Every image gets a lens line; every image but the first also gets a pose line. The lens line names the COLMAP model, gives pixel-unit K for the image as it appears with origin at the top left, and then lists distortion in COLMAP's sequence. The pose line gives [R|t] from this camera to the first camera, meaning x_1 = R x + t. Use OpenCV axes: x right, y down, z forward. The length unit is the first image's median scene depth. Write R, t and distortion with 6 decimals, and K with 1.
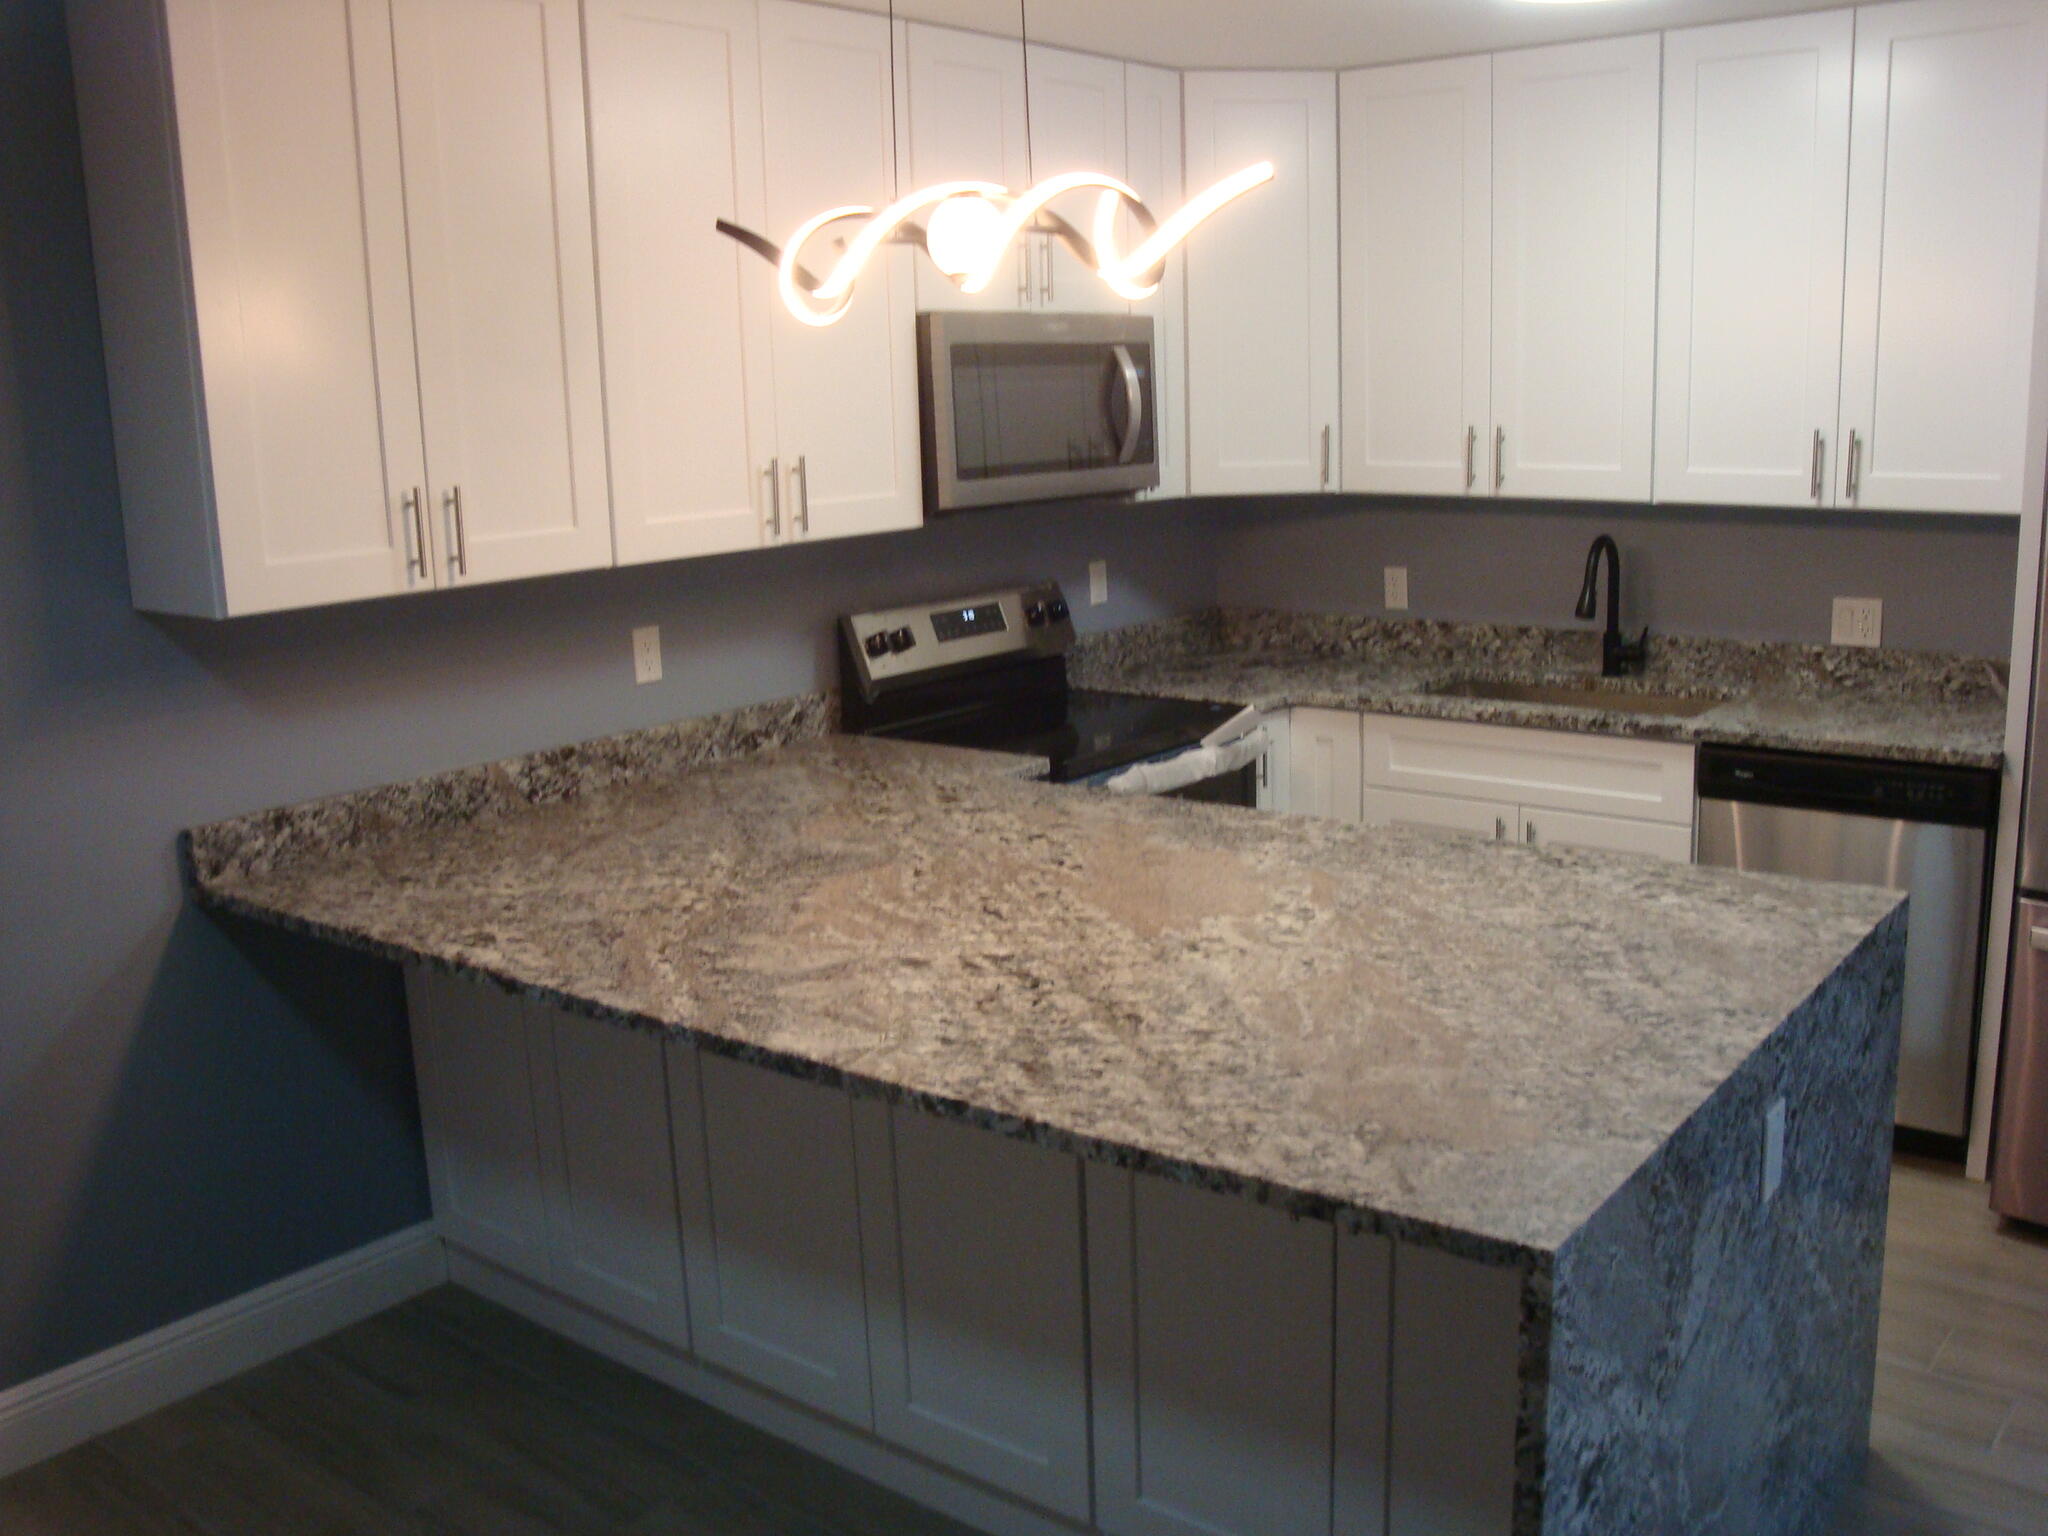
lens RADIAL K [[1856.1, 0, 1034.0], [0, 1856.1, 754.7], [0, 0, 1]] dist [-0.155539, 0.132984]
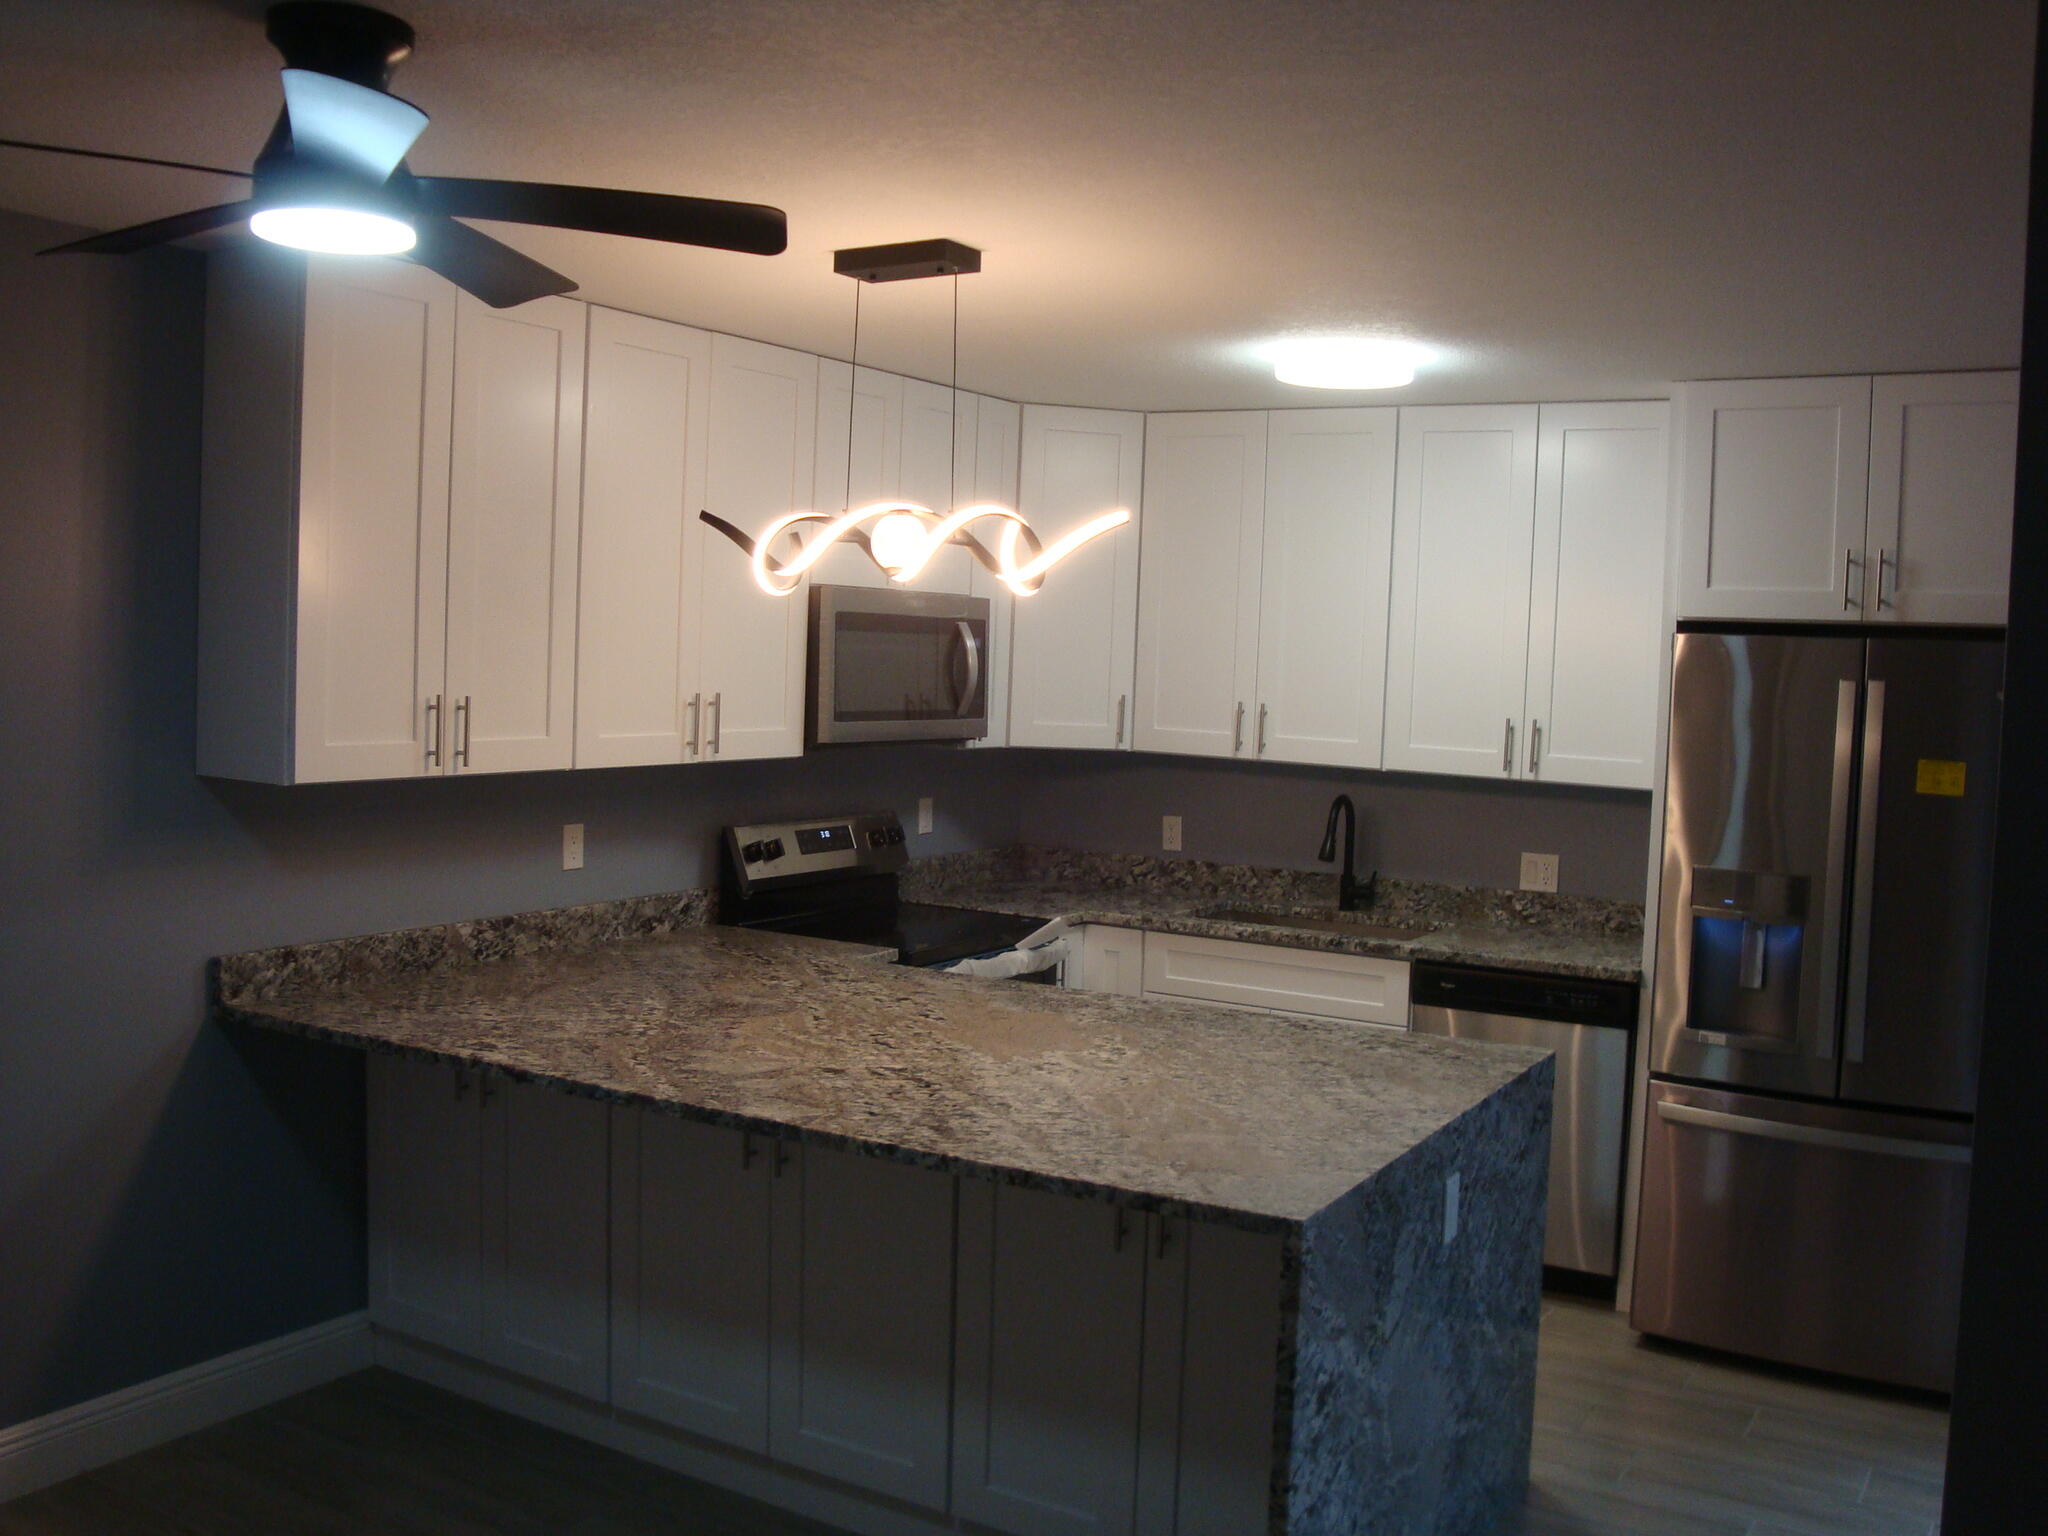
lens RADIAL K [[1856.1, 0, 1043.0], [0, 1856.1, 751.8], [0, 0, 1]] dist [-0.155539, 0.132984]
pose [[0.988814, 0.059323, 0.136846, -0.082772], [-0.039194, 0.988603, -0.145355, 0.054057], [-0.143909, 0.138365, 0.979870, -0.269010]]
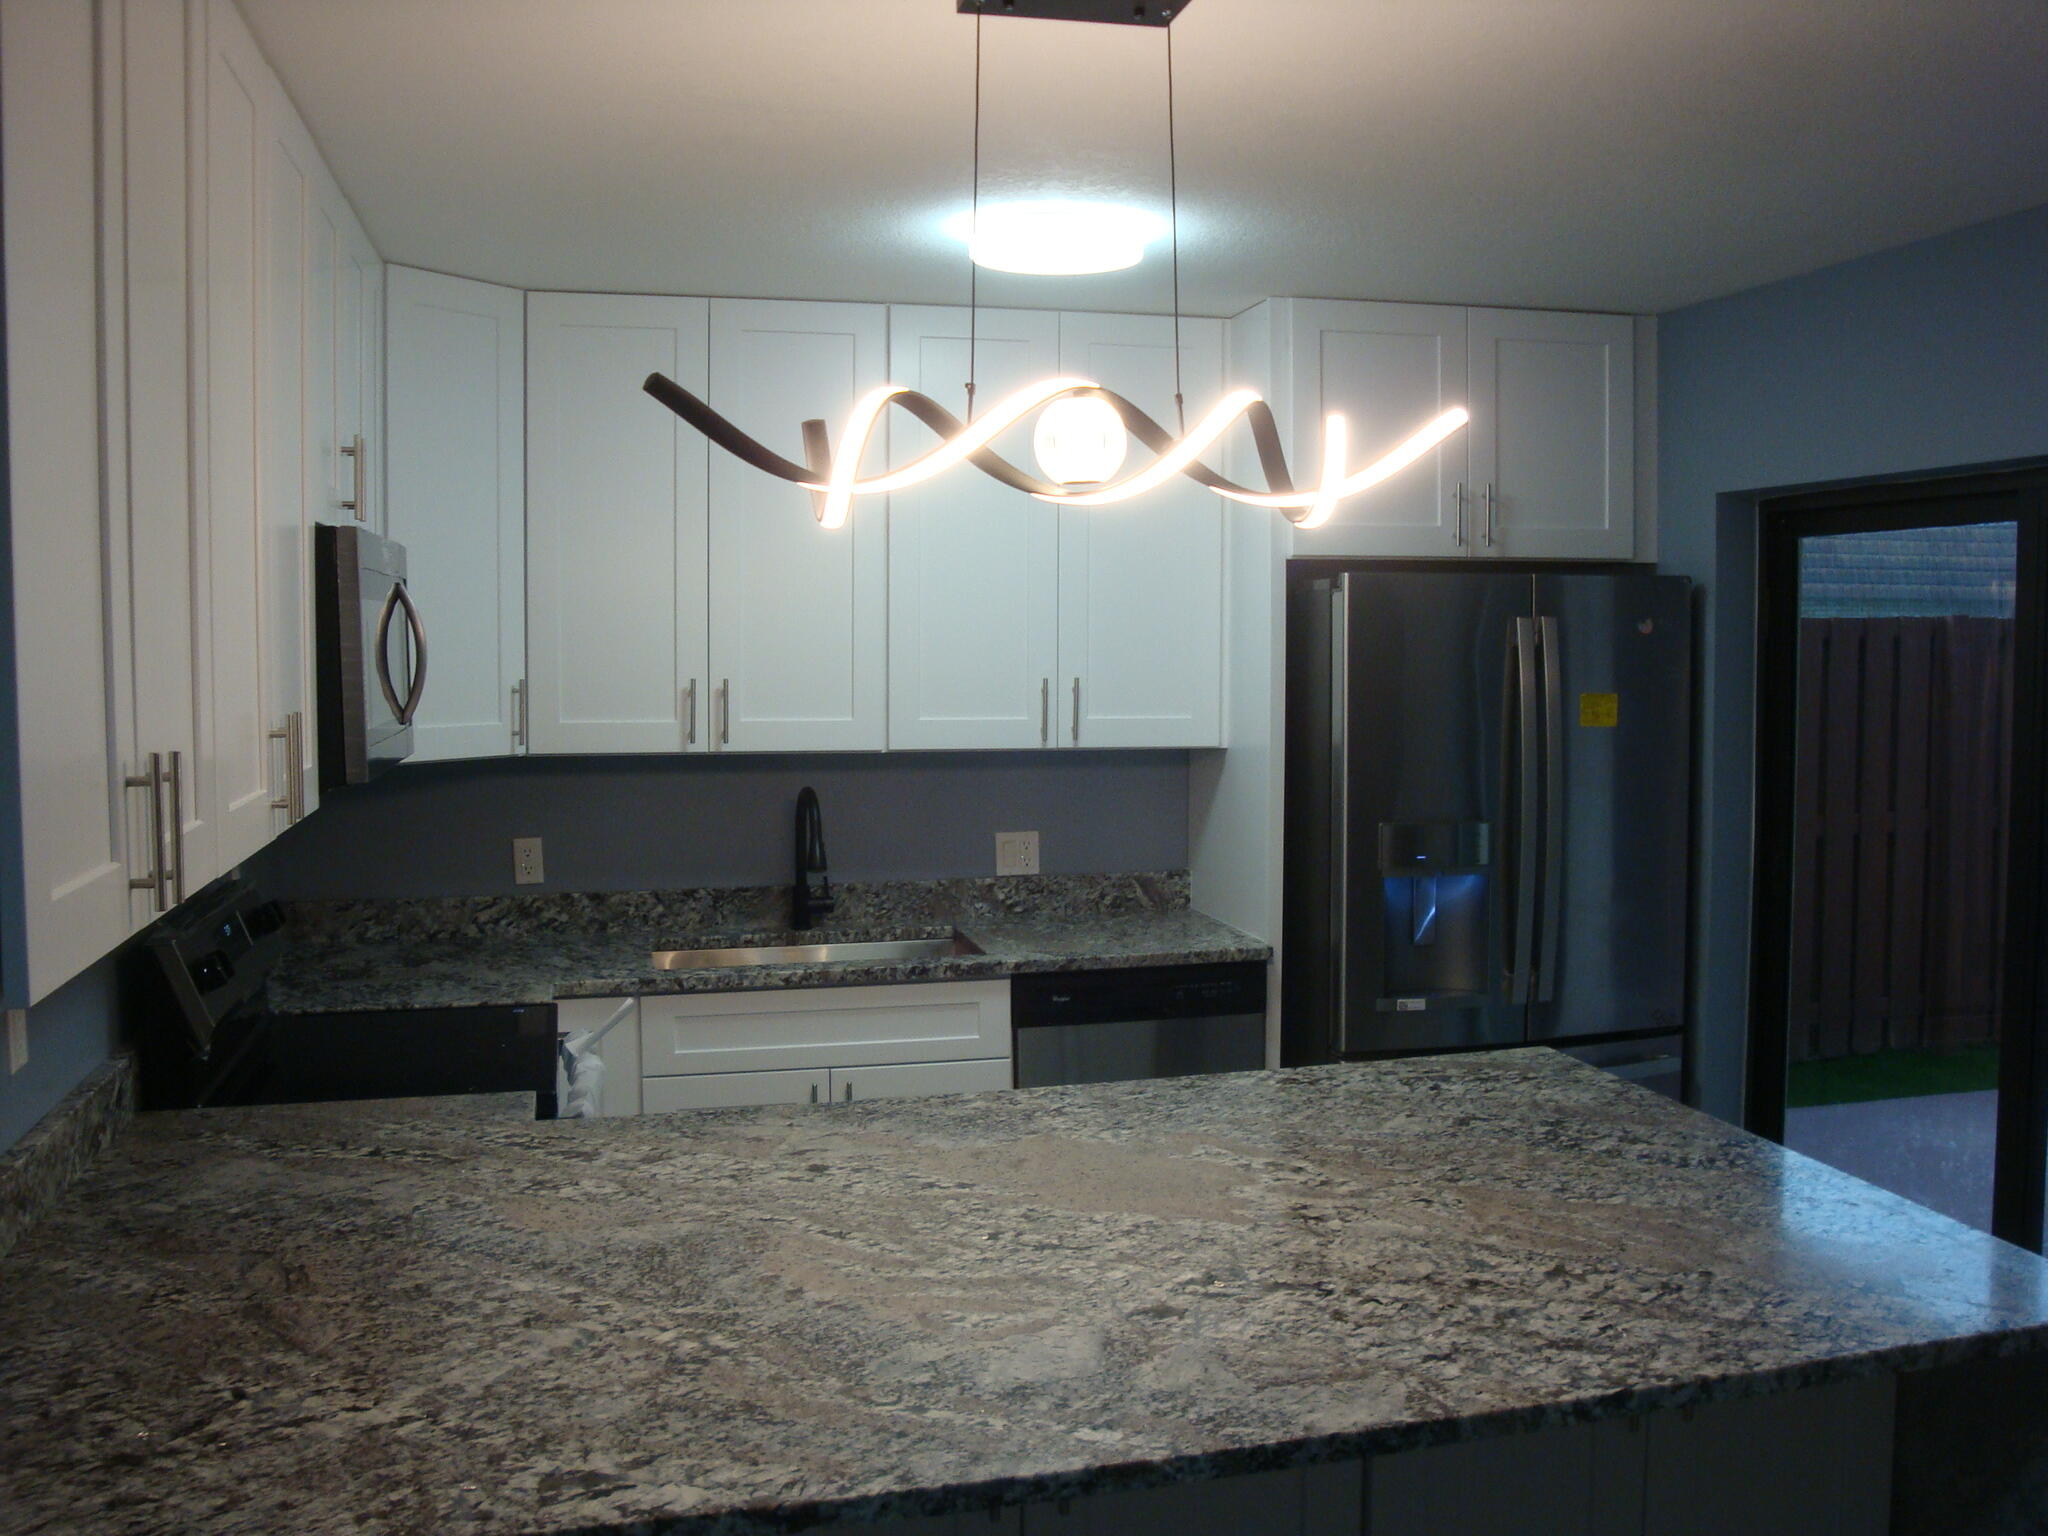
lens RADIAL K [[1856.1, 0, 1044.0], [0, 1856.1, 755.9], [0, 0, 1]] dist [-0.155539, 0.132984]
pose [[0.602011, -0.024339, 0.798117, -0.546176], [0.140896, 0.987089, -0.076175, -0.055772], [-0.785959, 0.158310, 0.597668, 0.388655]]
